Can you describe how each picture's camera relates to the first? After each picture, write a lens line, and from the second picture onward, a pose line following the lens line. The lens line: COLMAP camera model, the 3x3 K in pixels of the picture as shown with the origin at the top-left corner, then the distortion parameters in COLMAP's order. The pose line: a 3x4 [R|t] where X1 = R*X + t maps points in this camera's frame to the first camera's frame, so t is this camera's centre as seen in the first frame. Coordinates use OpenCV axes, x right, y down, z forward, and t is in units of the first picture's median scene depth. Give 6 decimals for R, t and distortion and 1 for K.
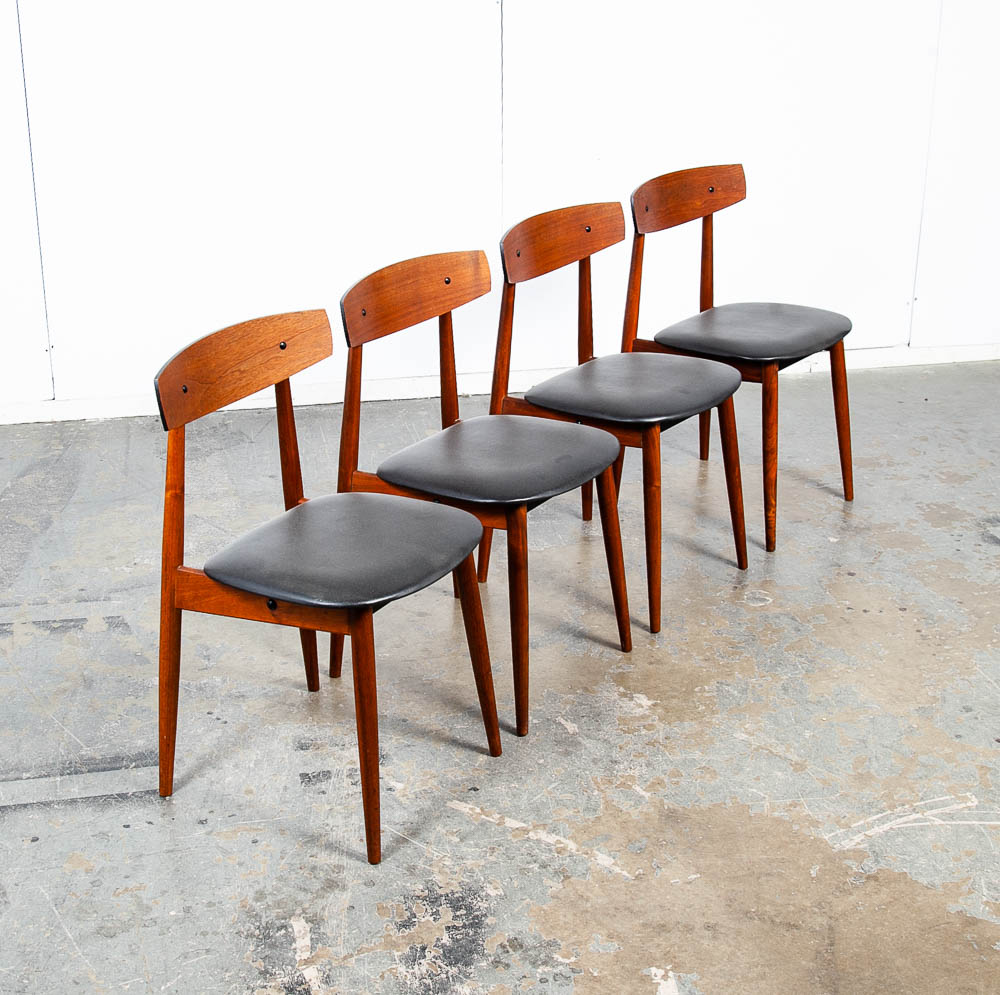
lens RADIAL K [[1546.1, 0, 436.0], [0, 1546.1, 477.8], [0, 0, 1]] dist [-0.023754, 0.027547]
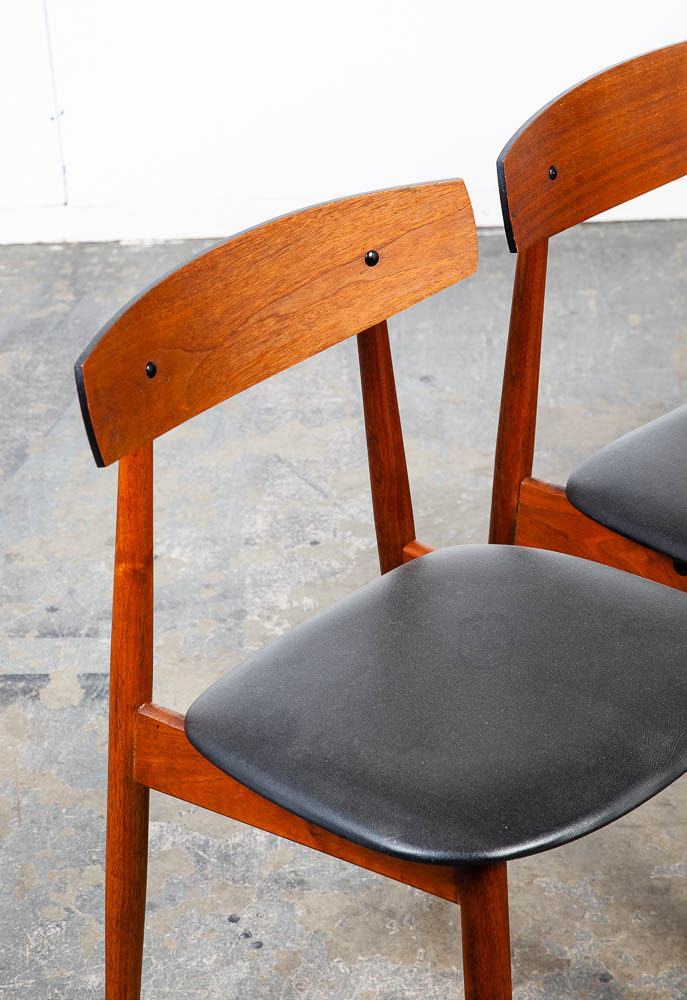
lens RADIAL K [[2390.1, 0, 320.2], [0, 2390.1, 446.0], [0, 0, 1]] dist [0.310856, 0.386527]
pose [[0.979692, 0.053742, -0.193171, 0.033978], [-0.032196, 0.993074, 0.112993, -0.104961], [0.197906, -0.104479, 0.974637, 0.227839]]
